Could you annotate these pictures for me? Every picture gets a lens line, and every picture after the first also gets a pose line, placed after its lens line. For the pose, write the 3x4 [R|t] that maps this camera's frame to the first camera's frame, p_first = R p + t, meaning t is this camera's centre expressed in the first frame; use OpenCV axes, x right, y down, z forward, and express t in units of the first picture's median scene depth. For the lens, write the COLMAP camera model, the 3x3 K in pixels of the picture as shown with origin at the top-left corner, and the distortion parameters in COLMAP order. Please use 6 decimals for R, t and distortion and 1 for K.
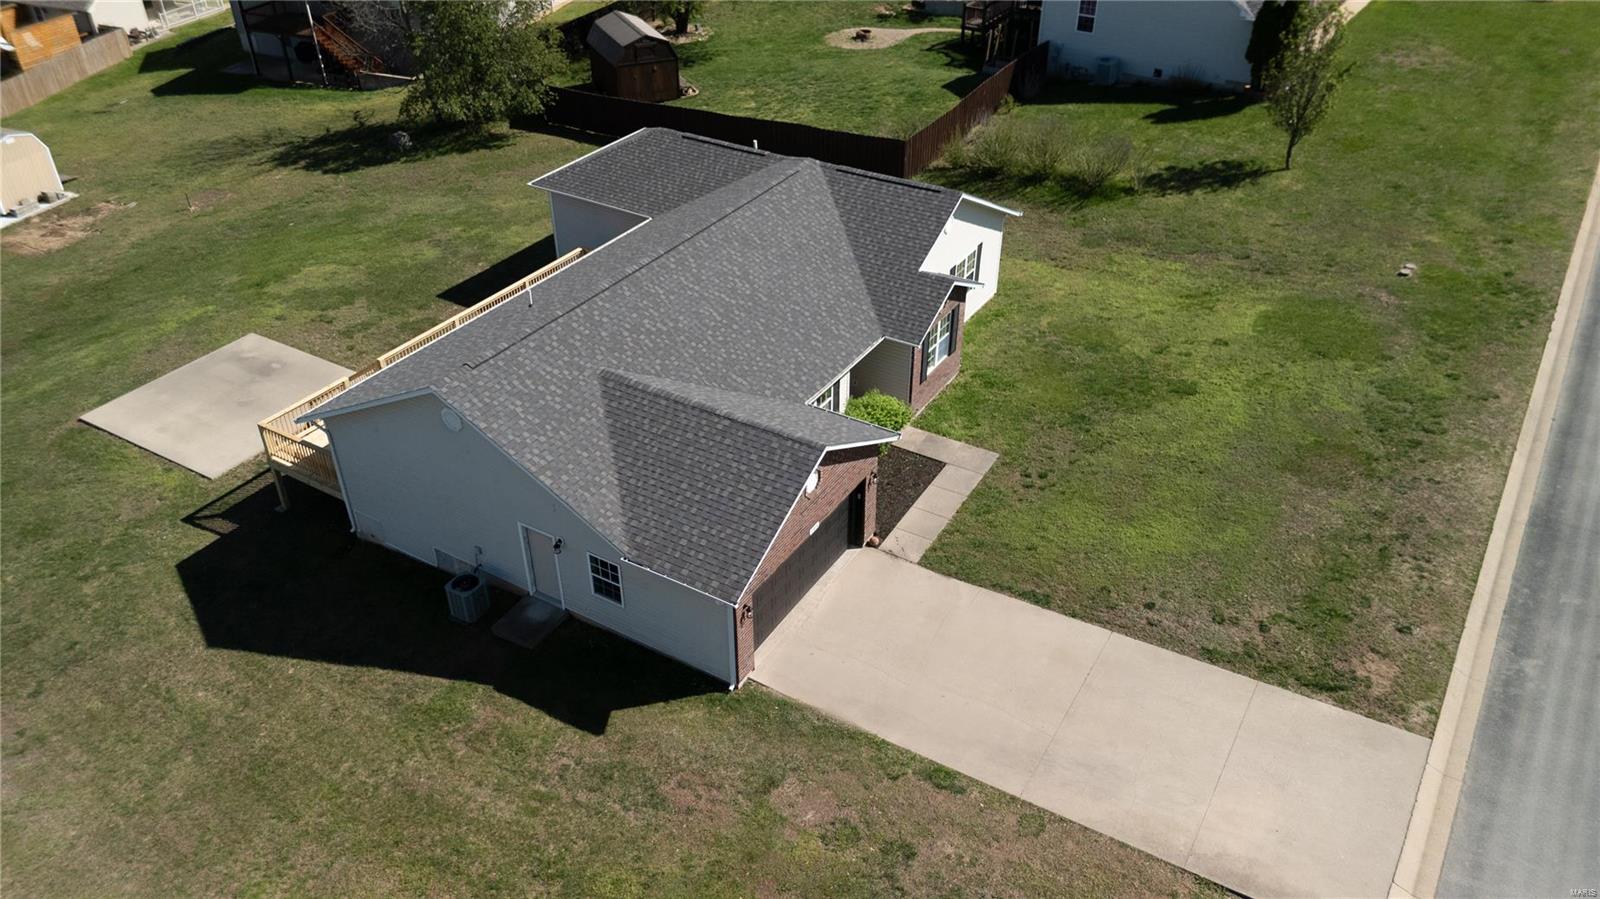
lens RADIAL K [[1182.1, 0, 800.0], [0, 1182.1, 449.5], [0, 0, 1]] dist [0.044663, -0.006801]
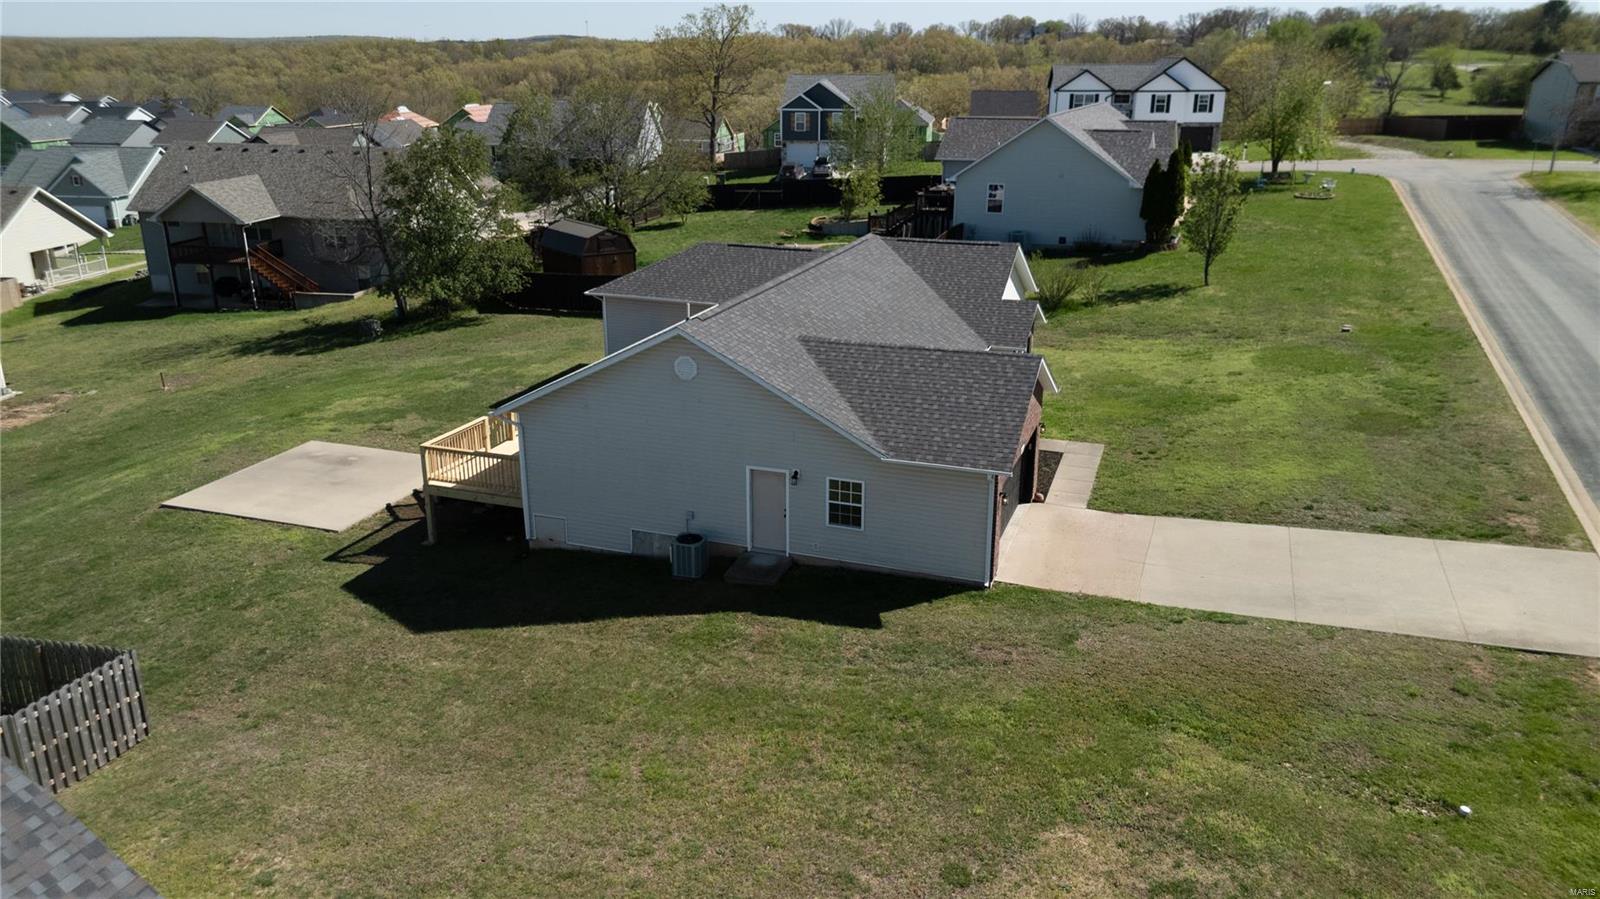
lens RADIAL K [[1177.7, 0, 800.0], [0, 1177.7, 449.5], [0, 0, 1]] dist [0.084887, -0.080013]
pose [[0.978867, -0.060733, 0.195273, -0.299221], [0.112009, 0.958140, -0.263480, 0.247435], [-0.171097, 0.279785, 0.944694, 0.006634]]
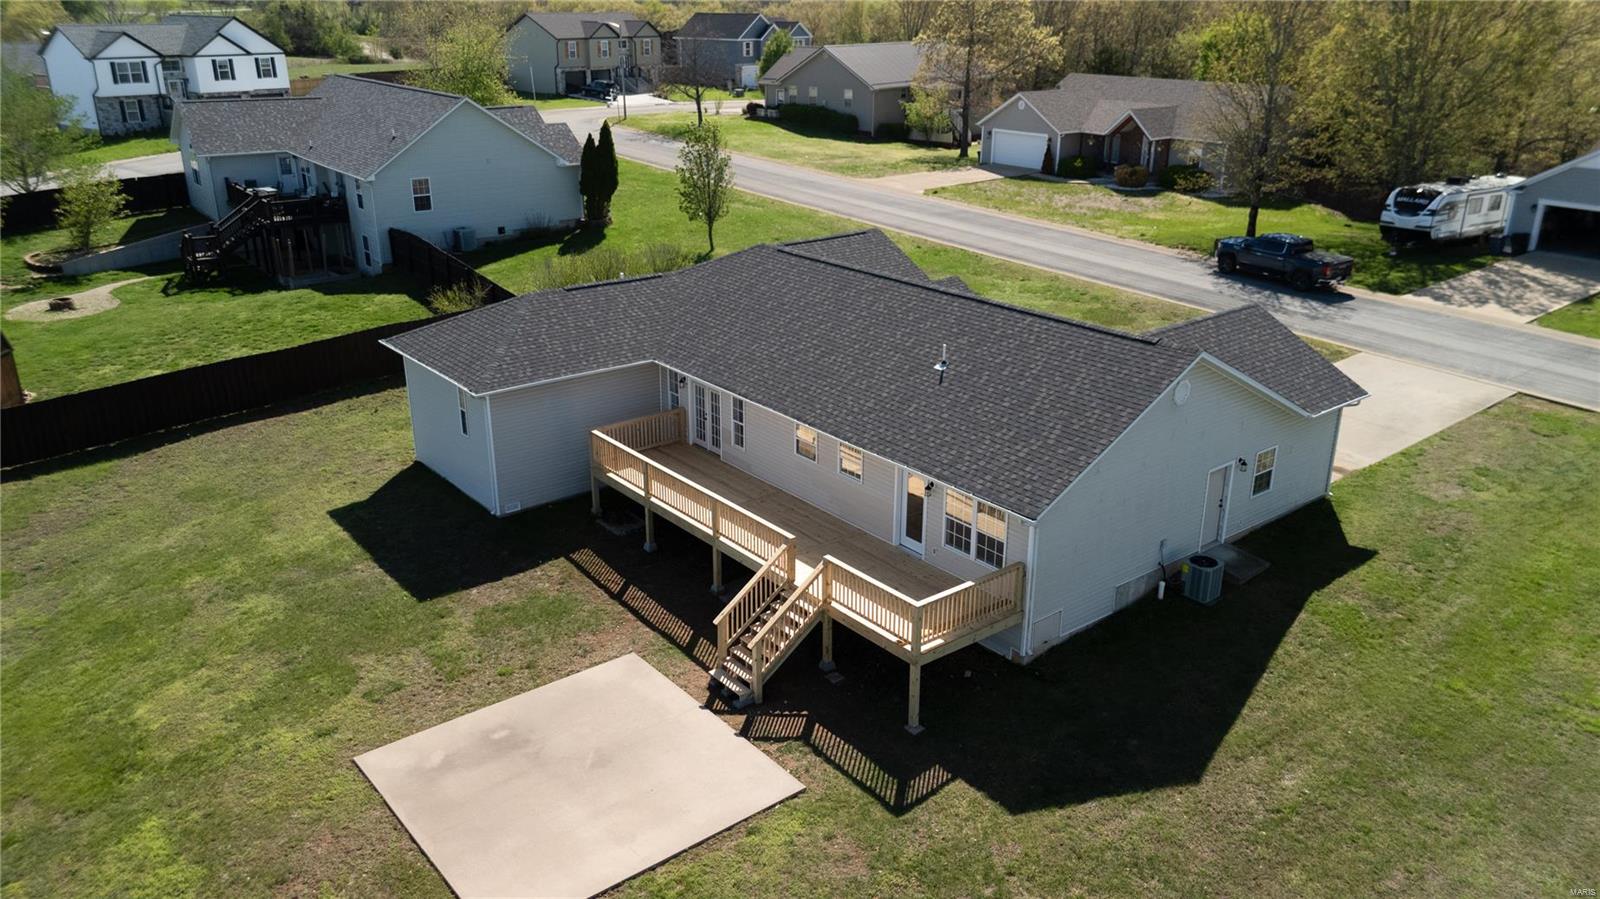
lens RADIAL K [[1177.7, 0, 800.0], [0, 1177.7, 449.5], [0, 0, 1]] dist [0.084887, -0.080013]
pose [[0.339925, -0.331294, 0.880168, -0.967709], [0.530201, 0.840496, 0.111596, -0.198485], [-0.776749, 0.428731, 0.461358, 0.598950]]
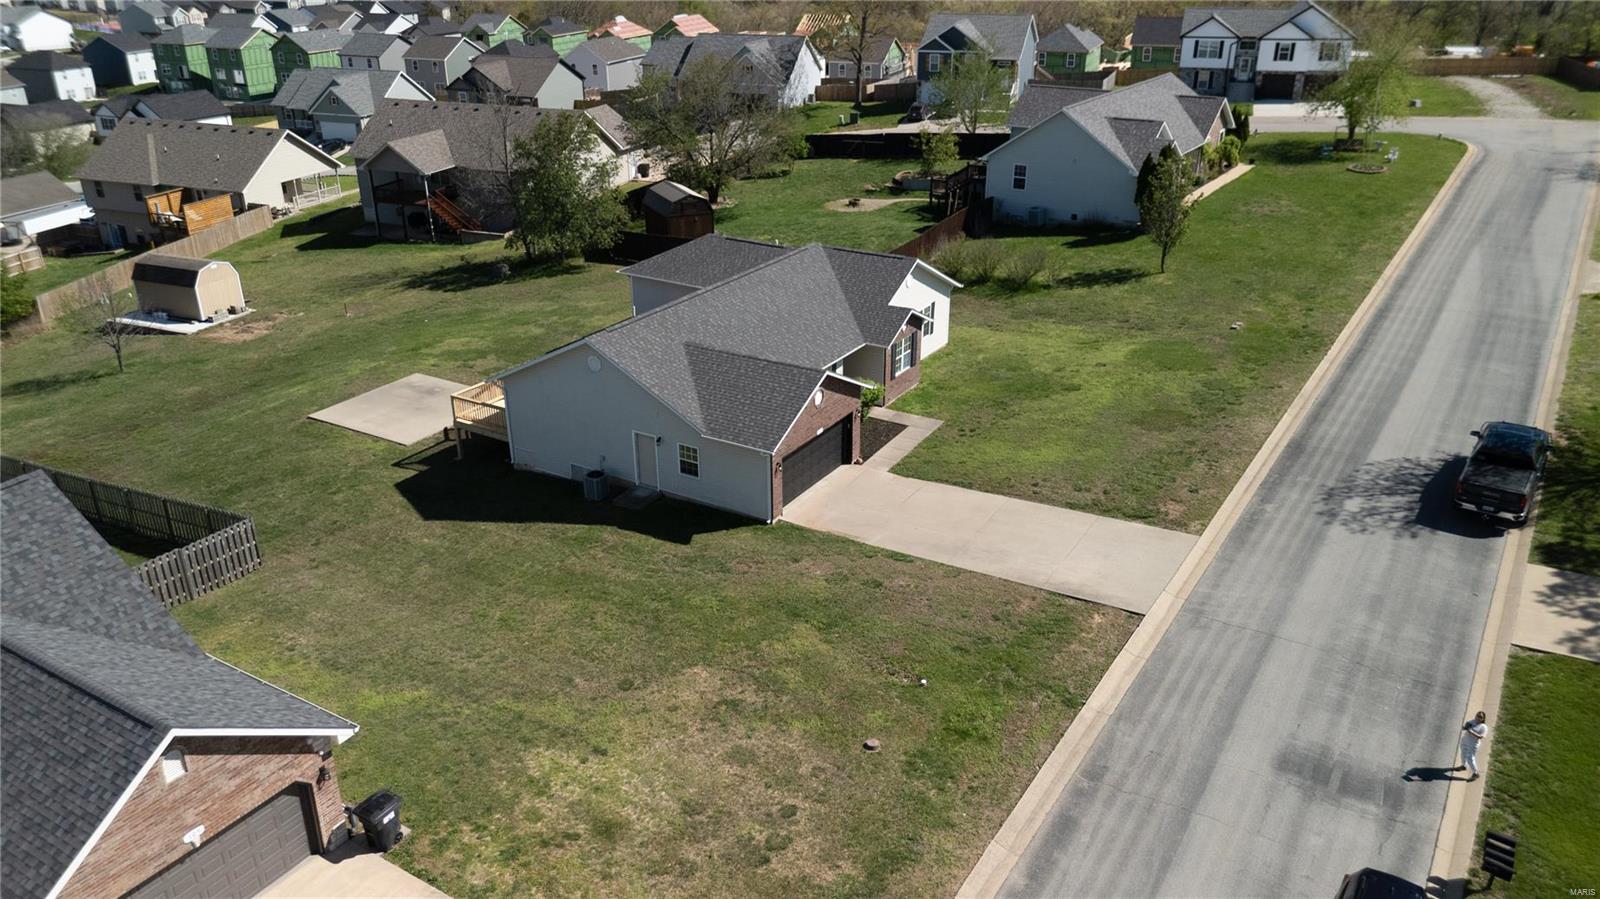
lens RADIAL K [[1177.7, 0, 800.0], [0, 1177.7, 449.5], [0, 0, 1]] dist [0.084887, -0.080013]
pose [[0.999997, -0.002128, -0.000896, -0.009958], [0.001933, 0.983743, -0.179570, 0.280578], [0.001263, 0.179568, 0.983745, -0.411808]]
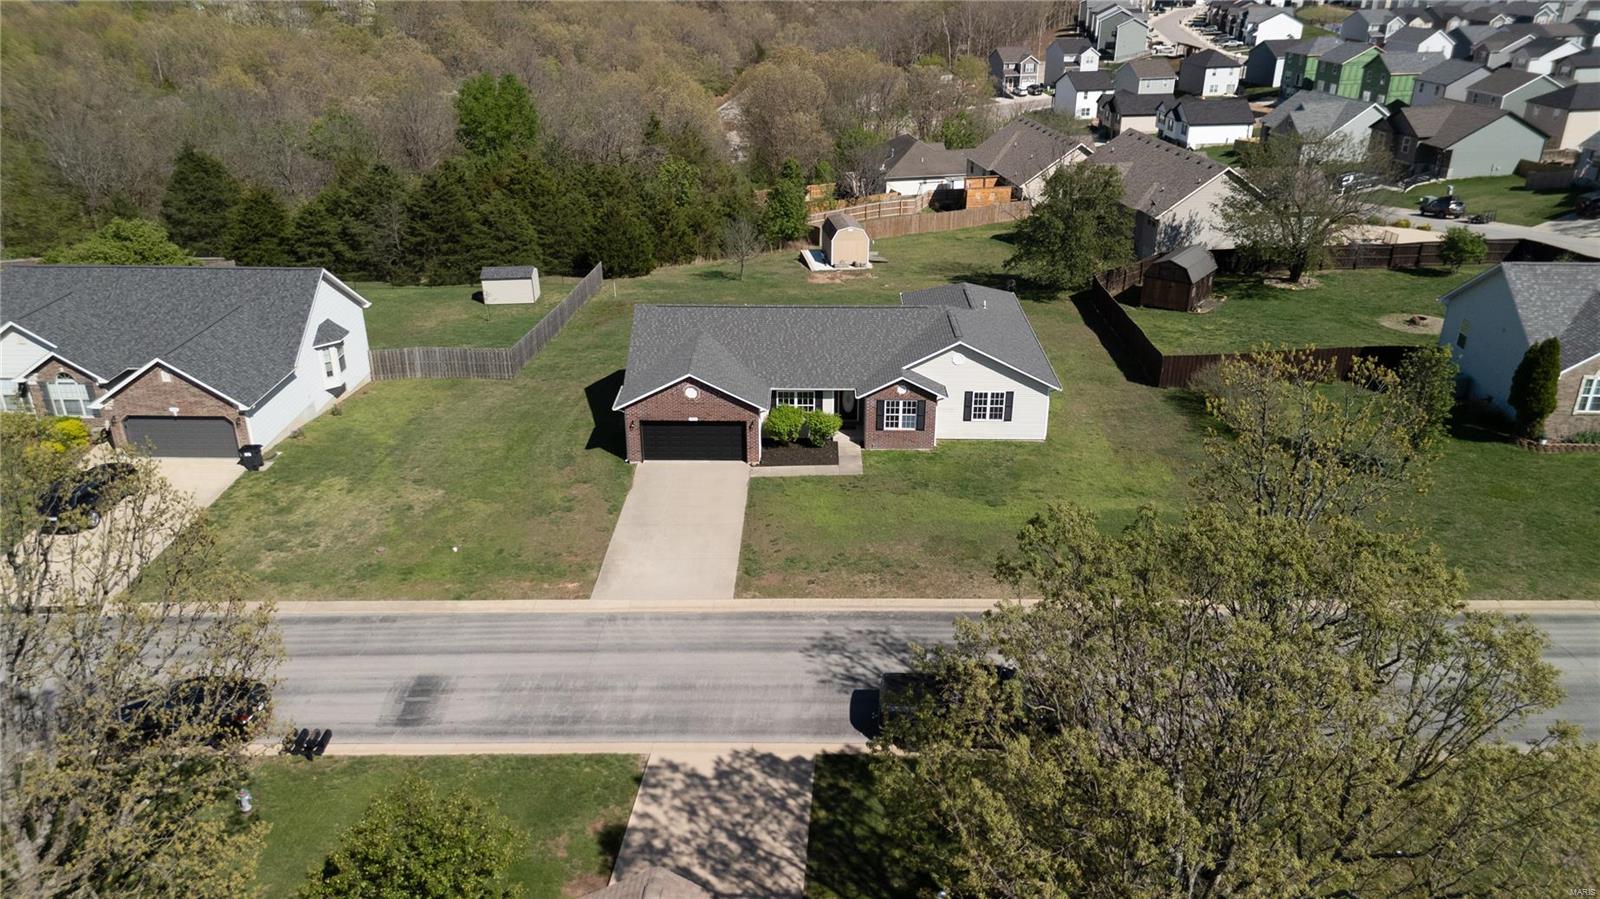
lens RADIAL K [[1177.7, 0, 800.0], [0, 1177.7, 449.5], [0, 0, 1]] dist [0.084887, -0.080013]
pose [[0.506745, 0.357370, -0.784536, 1.306814], [-0.488207, 0.869007, 0.080507, -0.107764], [0.710537, 0.342220, 0.614835, -0.087283]]
